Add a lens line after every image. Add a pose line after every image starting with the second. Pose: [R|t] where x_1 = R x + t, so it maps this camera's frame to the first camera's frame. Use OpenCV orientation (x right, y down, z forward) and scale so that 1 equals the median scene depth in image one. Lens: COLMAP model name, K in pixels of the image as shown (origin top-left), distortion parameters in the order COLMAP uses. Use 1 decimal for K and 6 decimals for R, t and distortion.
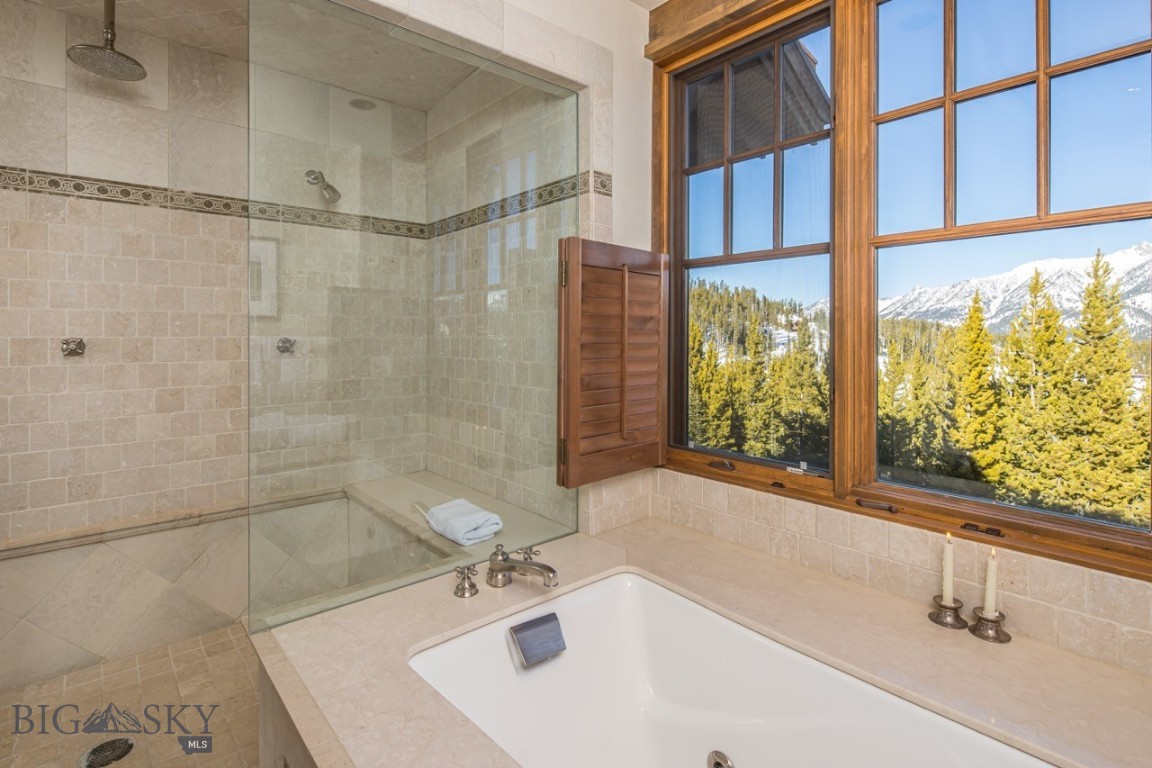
lens RADIAL K [[571.5, 0, 572.3], [0, 571.5, 332.5], [0, 0, 1]] dist [0.006280, 0.000330]
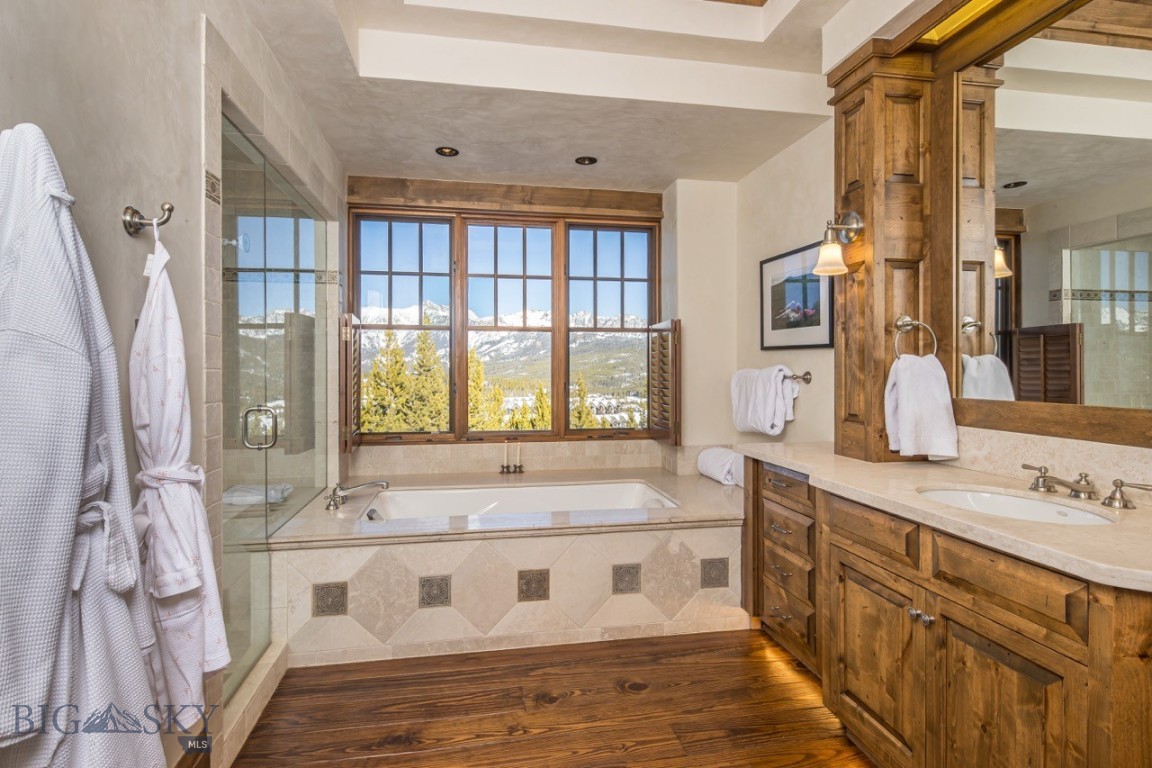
lens RADIAL K [[570.8, 0, 599.1], [0, 570.8, 385.7], [0, 0, 1]] dist [0.000984, -0.000075]
pose [[0.472843, -0.028379, 0.880690, -1.104984], [-0.001715, 0.999450, 0.033126, -0.002862], [-0.881145, -0.017174, 0.472534, -0.490805]]
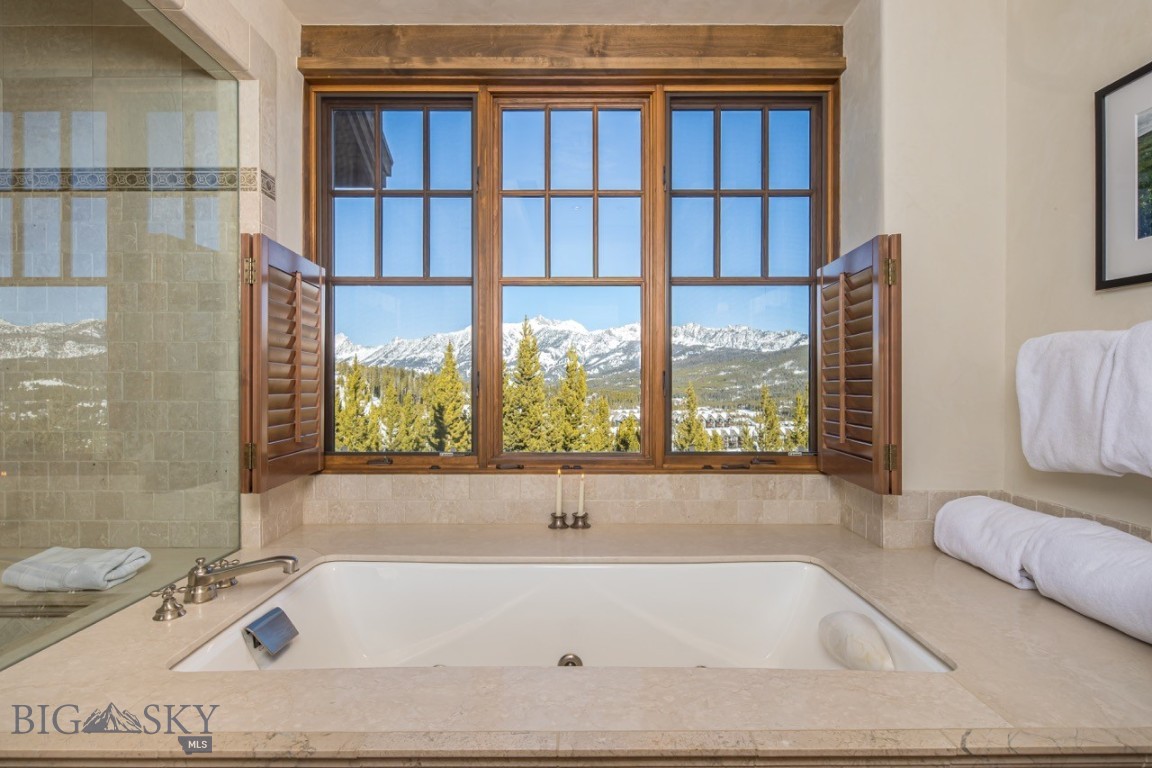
lens RADIAL K [[570.8, 0, 599.1], [0, 570.8, 385.7], [0, 0, 1]] dist [0.000984, -0.000075]
pose [[0.630641, -0.008947, 0.776023, -0.353982], [0.000148, 0.999935, 0.011408, 0.070821], [-0.776075, -0.007080, 0.630601, -0.052436]]
